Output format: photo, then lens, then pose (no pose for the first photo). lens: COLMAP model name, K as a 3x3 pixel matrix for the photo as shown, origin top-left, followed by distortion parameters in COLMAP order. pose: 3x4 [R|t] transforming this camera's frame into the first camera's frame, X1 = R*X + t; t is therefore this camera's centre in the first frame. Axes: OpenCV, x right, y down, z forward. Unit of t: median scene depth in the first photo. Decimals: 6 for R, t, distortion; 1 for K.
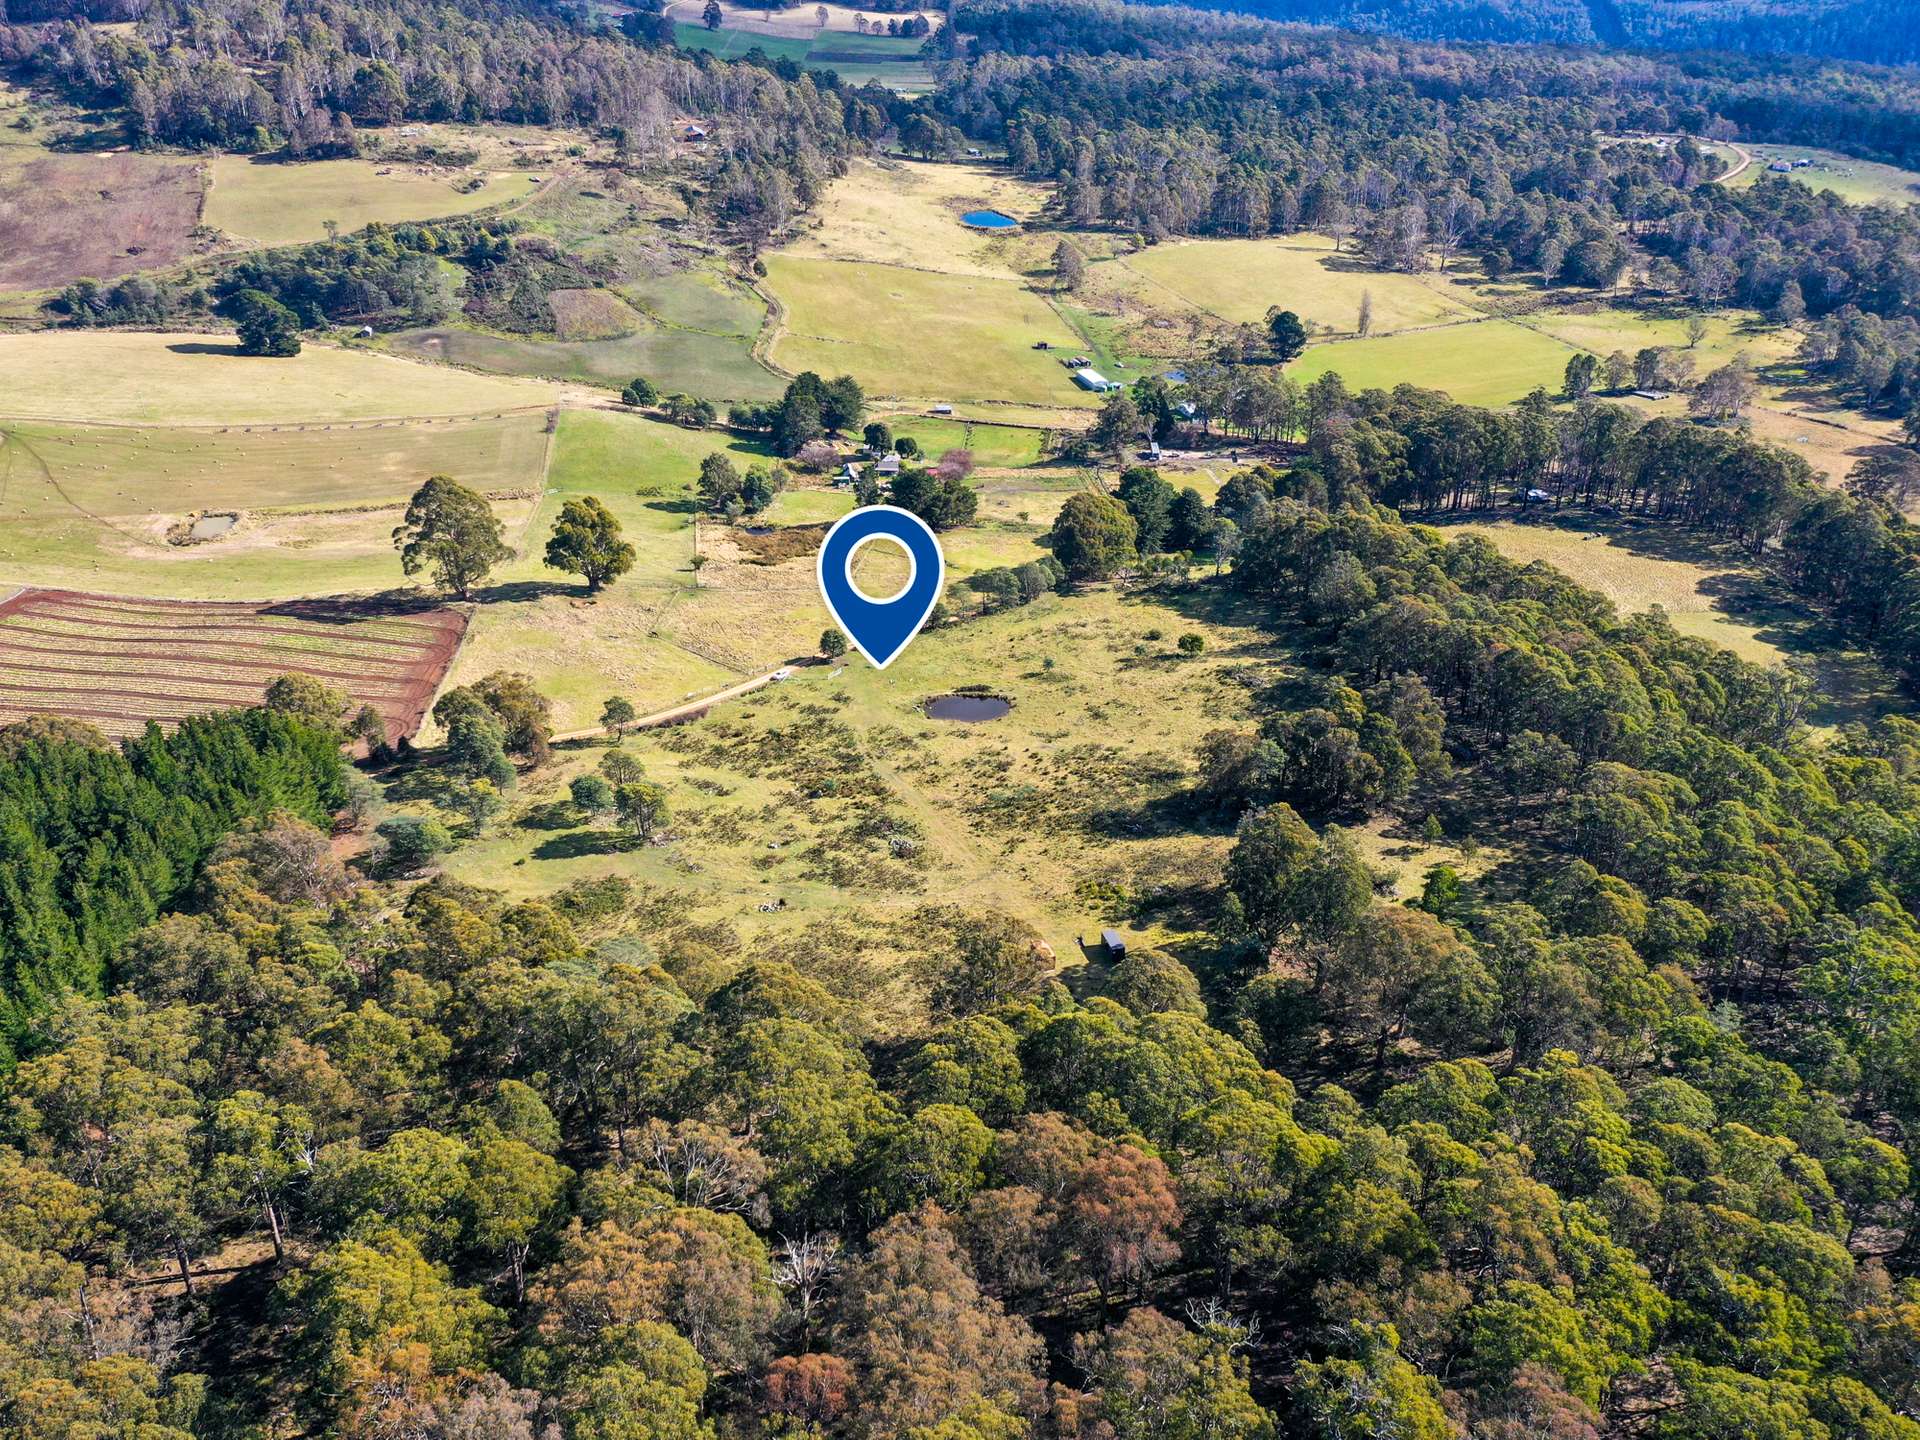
lens RADIAL K [[1678.0, 0, 960.0], [0, 1678.0, 720.0], [0, 0, 1]] dist [0.011502, 0.009554]
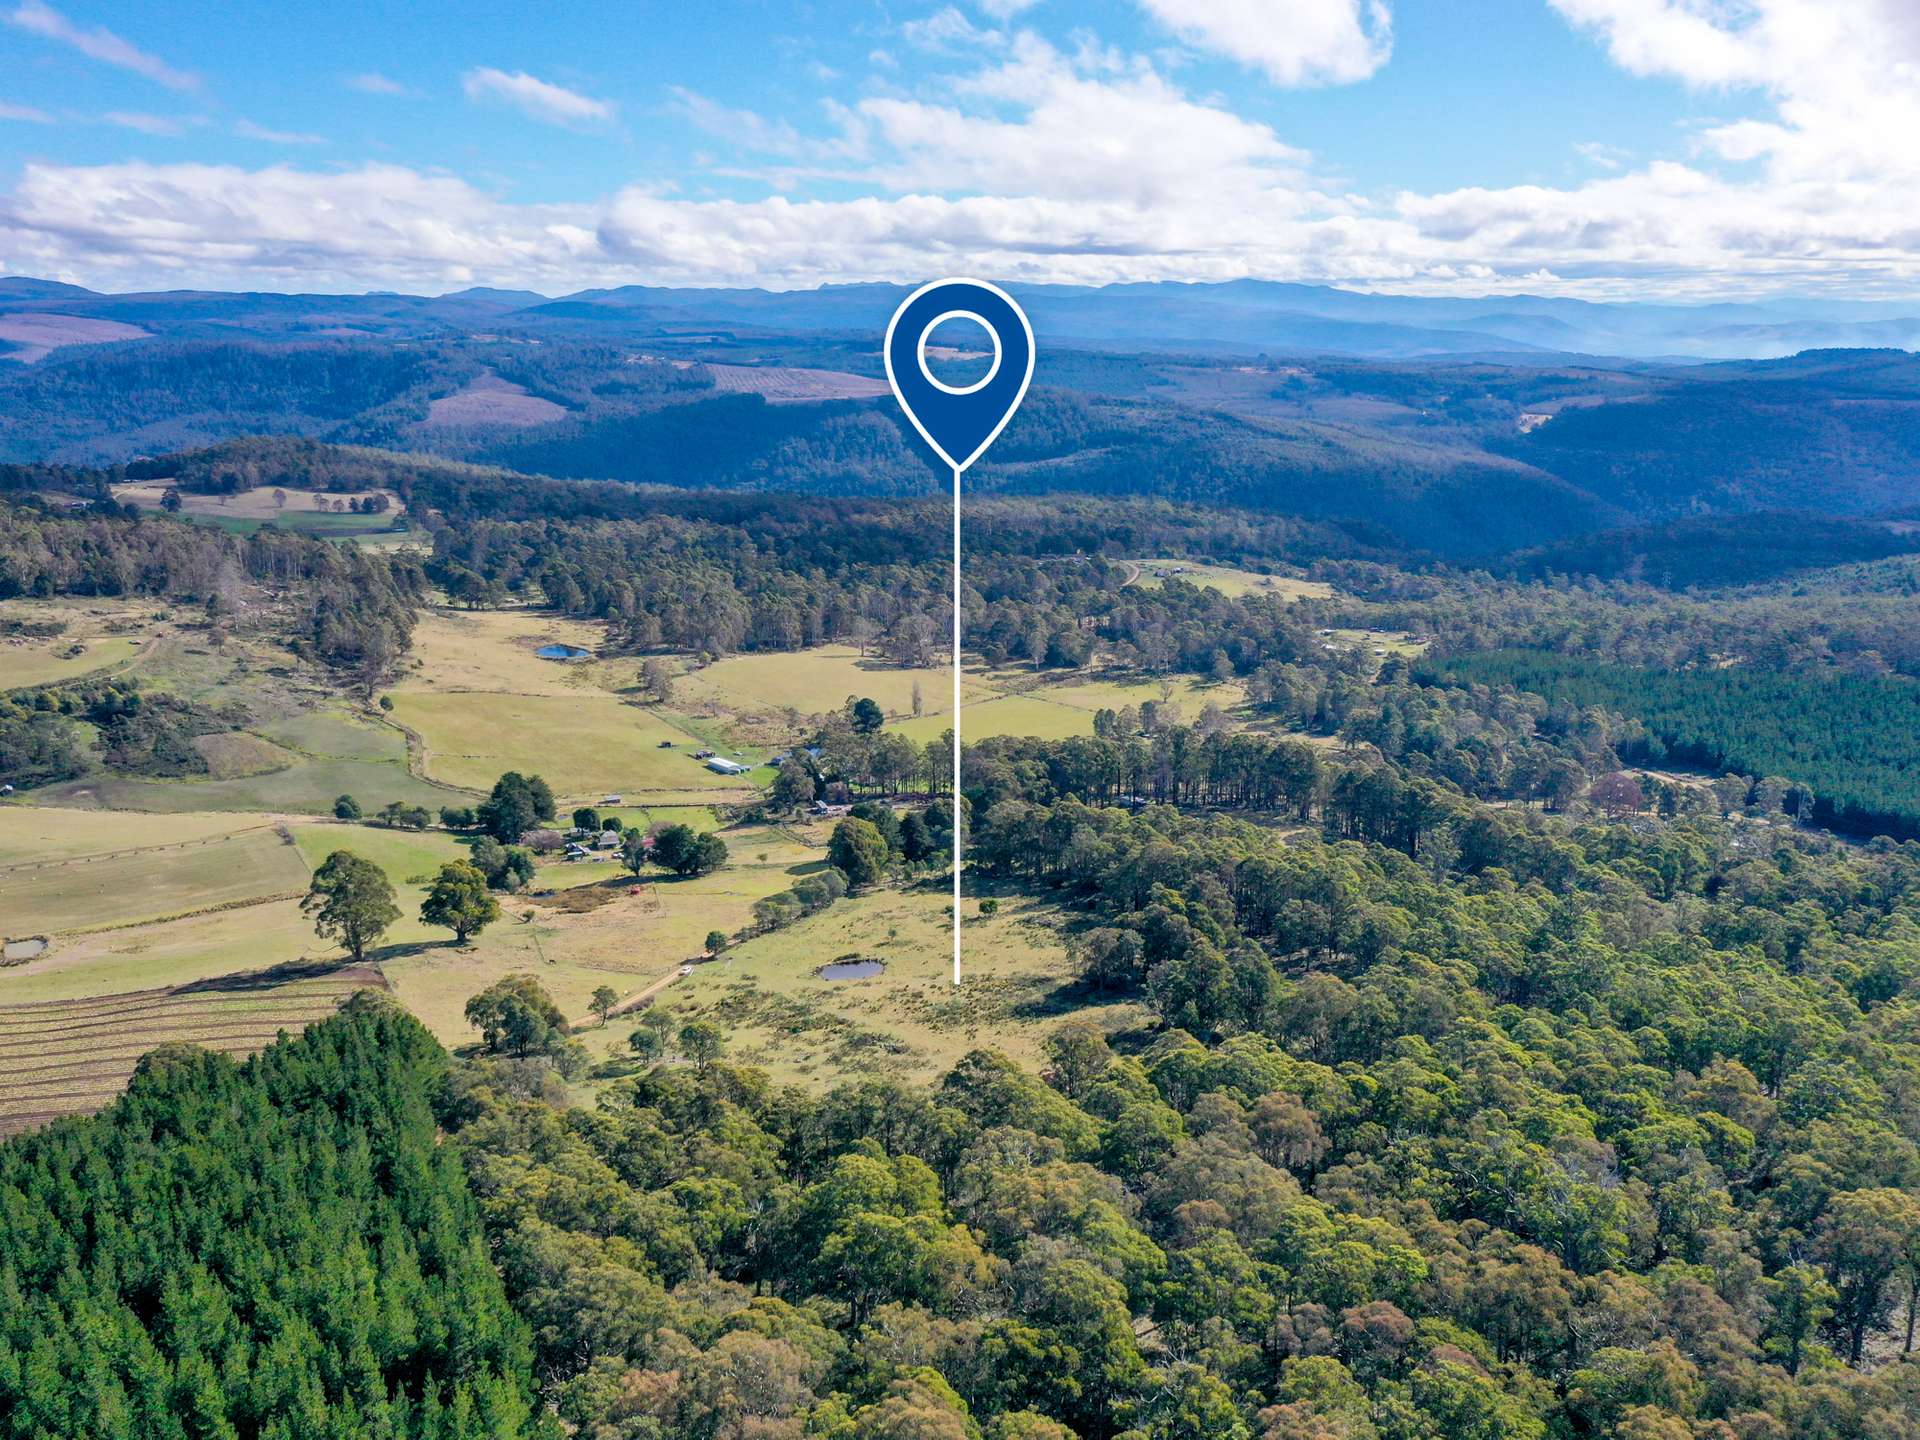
lens RADIAL K [[1678.0, 0, 960.0], [0, 1678.0, 720.0], [0, 0, 1]] dist [0.011502, 0.009554]
pose [[0.932965, -0.087603, 0.349146, -0.146824], [0.174593, 0.958333, -0.226085, 0.047899], [-0.314792, 0.271888, 0.909386, -0.090334]]
